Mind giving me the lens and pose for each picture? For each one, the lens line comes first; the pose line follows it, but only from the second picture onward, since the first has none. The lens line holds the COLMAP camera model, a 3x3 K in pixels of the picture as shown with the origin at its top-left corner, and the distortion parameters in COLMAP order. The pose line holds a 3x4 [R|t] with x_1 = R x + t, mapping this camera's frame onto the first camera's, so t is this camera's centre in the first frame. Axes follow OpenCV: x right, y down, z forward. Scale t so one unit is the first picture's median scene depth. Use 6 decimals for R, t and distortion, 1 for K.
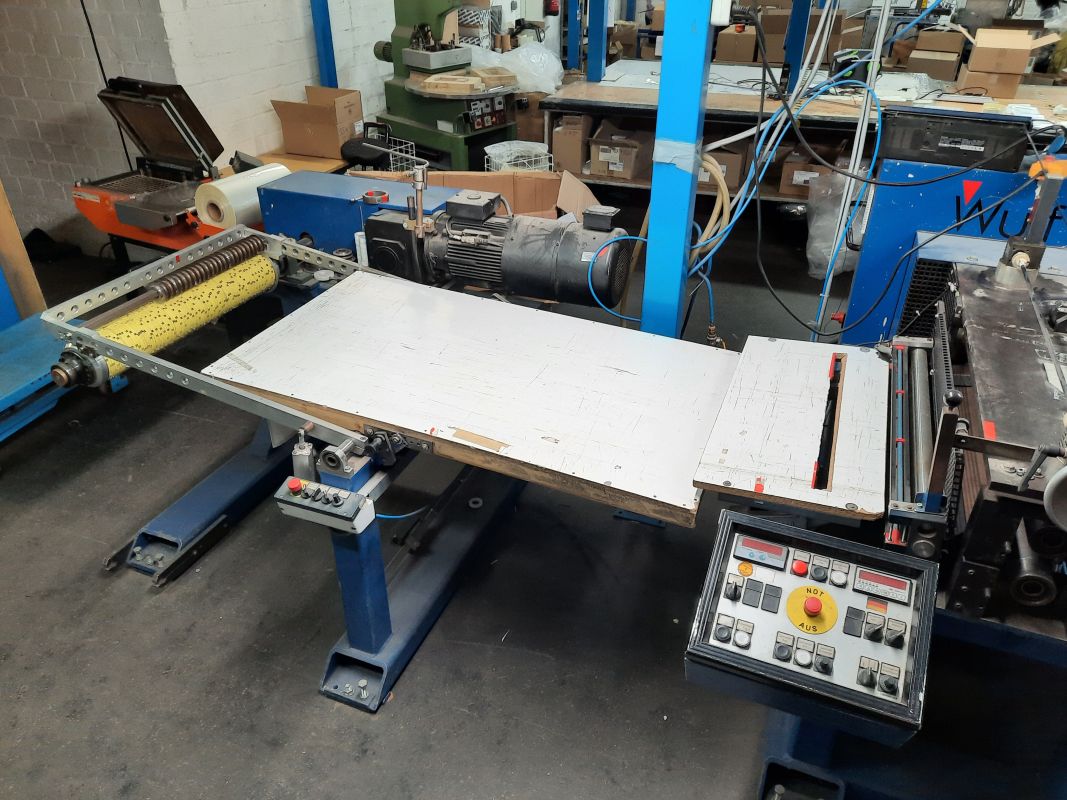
lens RADIAL K [[784.7, 0, 533.5], [0, 784.7, 400.0], [0, 0, 1]] dist [0.044029, -0.026409]
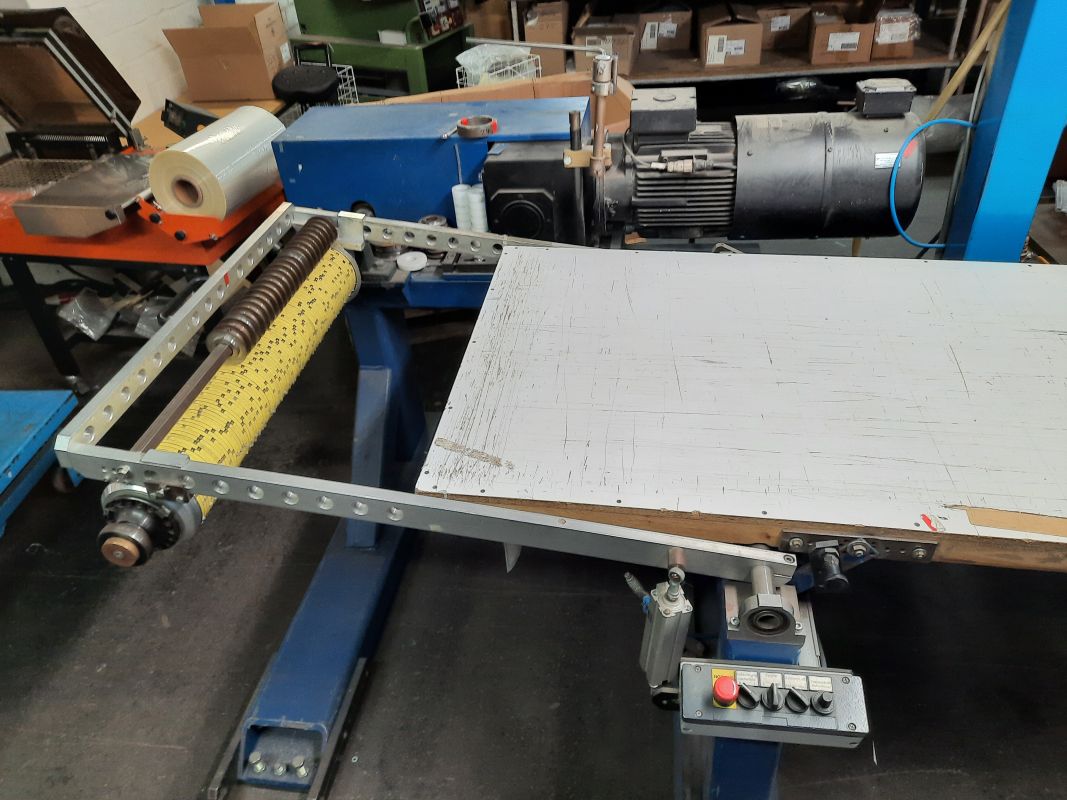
lens RADIAL K [[784.7, 0, 533.5], [0, 784.7, 400.0], [0, 0, 1]] dist [0.044029, -0.026409]
pose [[0.968294, -0.201739, 0.147336, -0.329553], [0.188090, 0.976895, 0.101480, -0.106793], [-0.164404, -0.070550, 0.983867, 0.381351]]
